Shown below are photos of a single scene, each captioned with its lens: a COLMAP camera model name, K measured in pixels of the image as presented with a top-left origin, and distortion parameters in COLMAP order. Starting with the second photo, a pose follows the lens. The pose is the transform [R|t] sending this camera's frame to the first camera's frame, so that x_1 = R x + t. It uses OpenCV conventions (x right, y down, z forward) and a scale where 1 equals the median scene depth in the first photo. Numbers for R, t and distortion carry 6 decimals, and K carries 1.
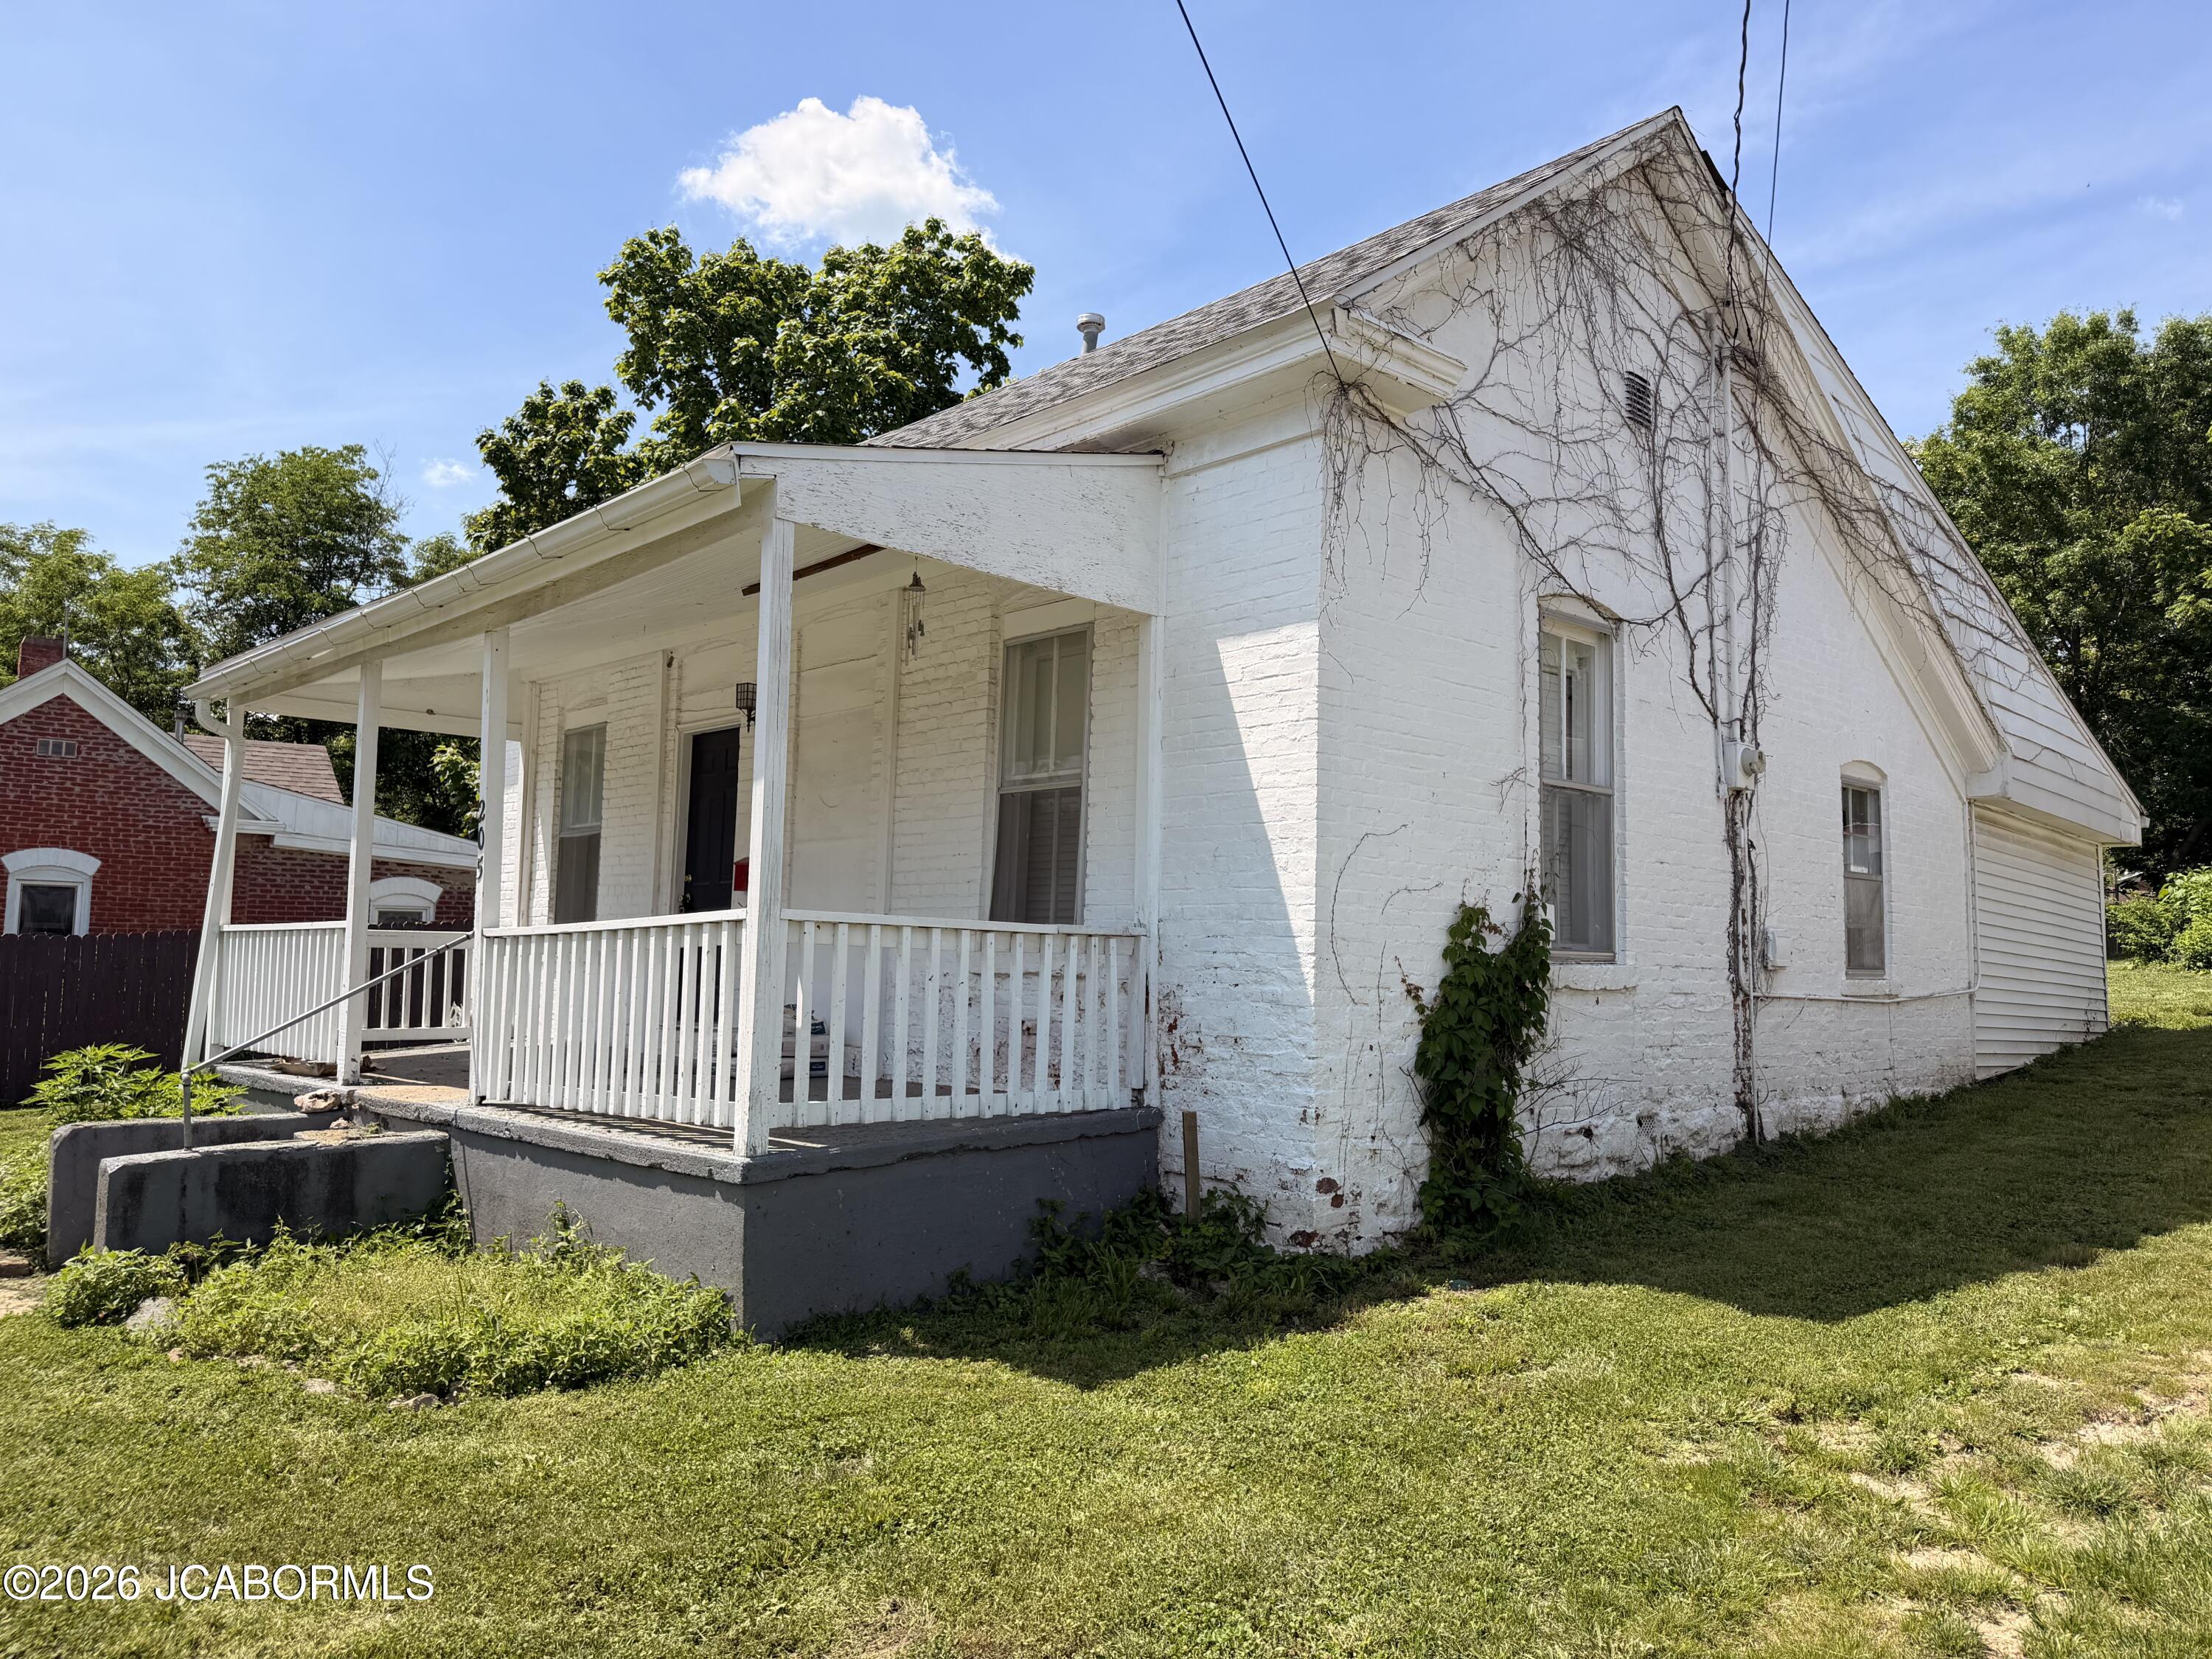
lens RADIAL K [[1516.5, 0, 1221.8], [0, 1516.5, 834.3], [0, 0, 1]] dist [0.151099, -0.262680]
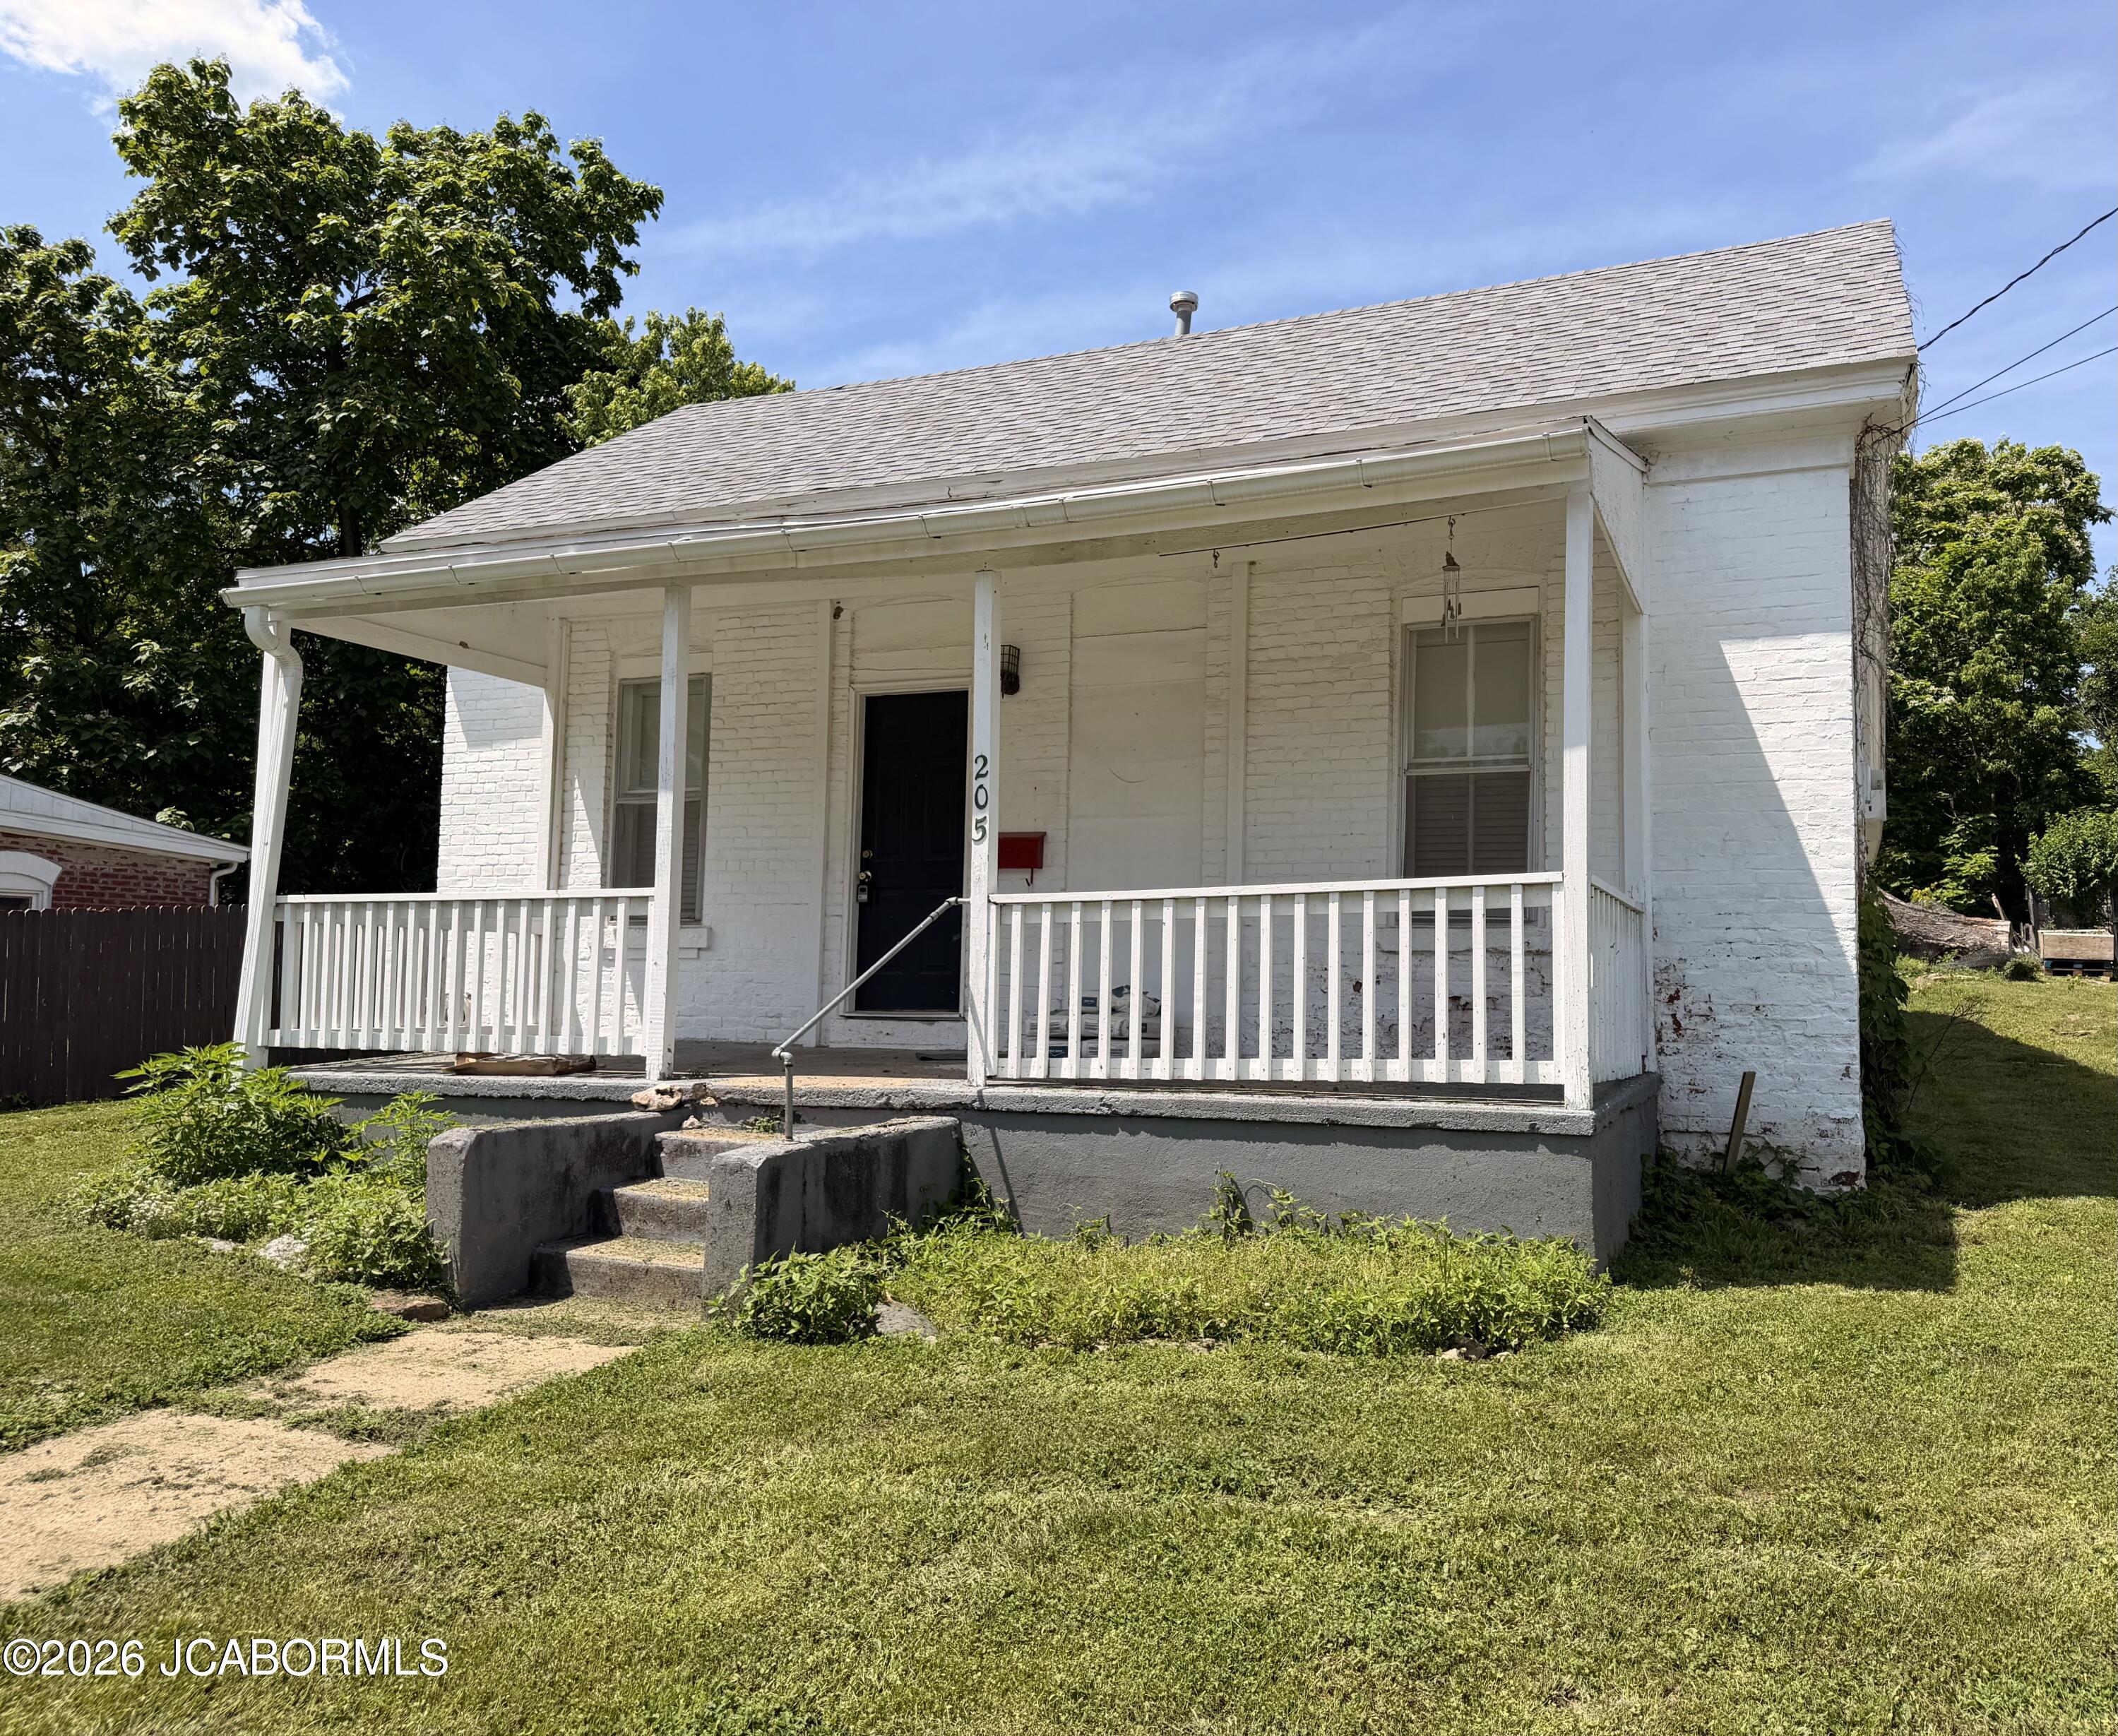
lens RADIAL K [[1638.8, 0, 1059.0], [0, 1638.8, 868.0], [0, 0, 1]] dist [0.025212, -0.010582]
pose [[0.922292, 0.025964, 0.385621, -0.361753], [-0.029345, 0.999565, 0.002882, 0.018087], [-0.385379, -0.013974, 0.922653, 0.038755]]
